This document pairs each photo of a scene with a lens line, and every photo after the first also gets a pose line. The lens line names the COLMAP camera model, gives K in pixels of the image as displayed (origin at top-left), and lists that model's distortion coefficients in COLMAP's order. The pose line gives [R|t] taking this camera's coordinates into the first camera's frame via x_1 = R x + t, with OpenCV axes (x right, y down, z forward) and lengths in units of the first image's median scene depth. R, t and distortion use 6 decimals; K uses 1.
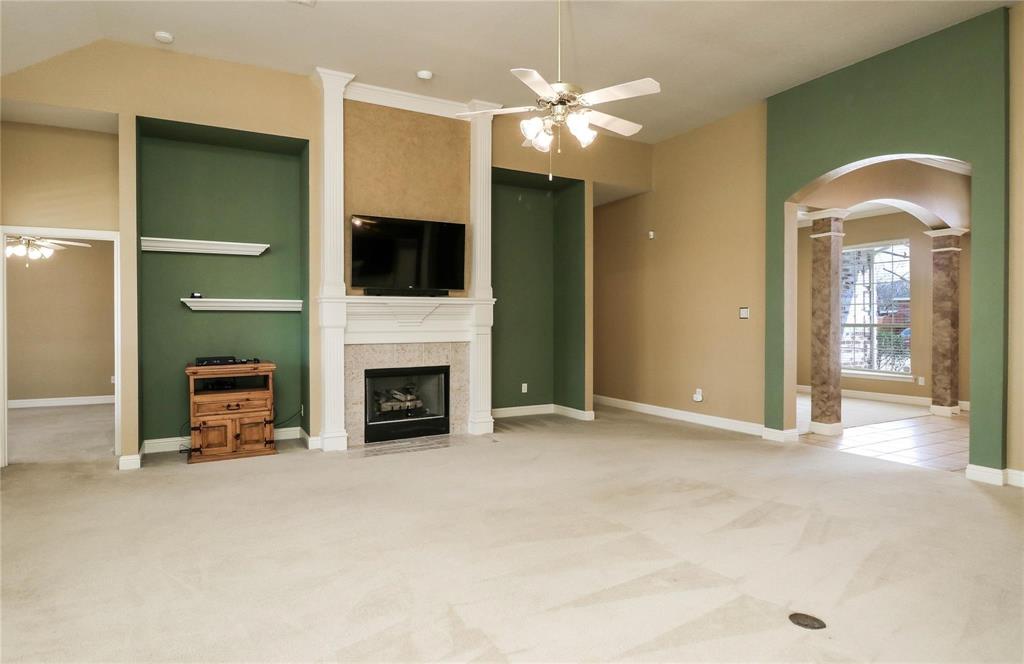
lens RADIAL K [[570.4, 0, 503.8], [0, 570.4, 324.9], [0, 0, 1]] dist [0.015647, 0.000143]
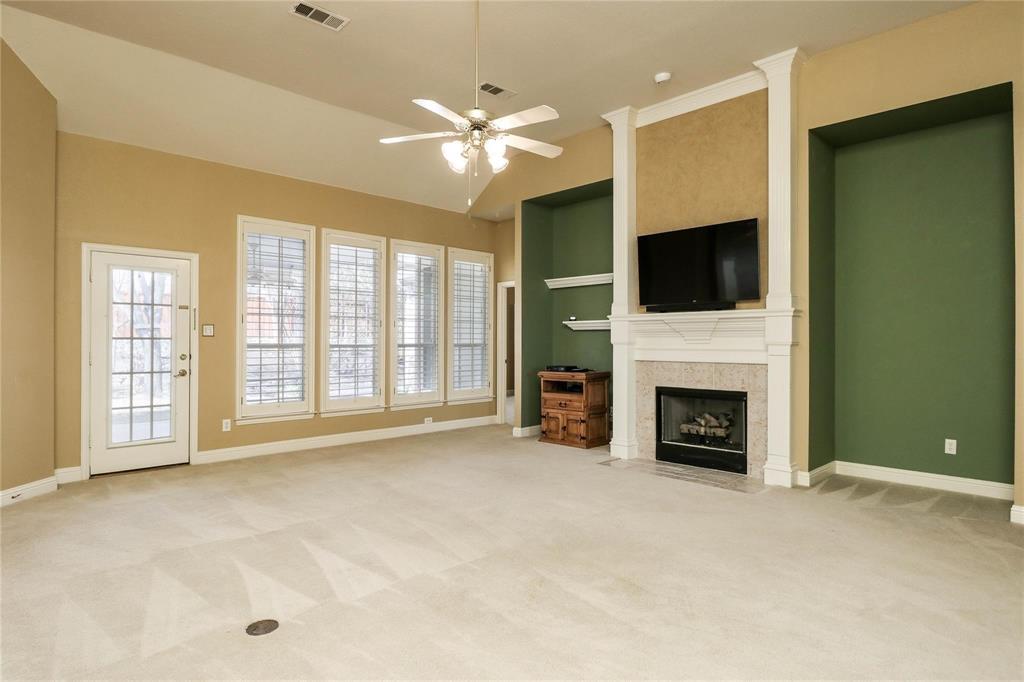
lens RADIAL K [[573.5, 0, 520.4], [0, 573.5, 338.9], [0, 0, 1]] dist [-0.005392, -0.007875]
pose [[0.272898, -0.000633, -0.962043, 0.664798], [-0.010151, 0.999942, -0.003537, 0.000421], [0.961989, 0.010731, 0.272876, 0.495834]]
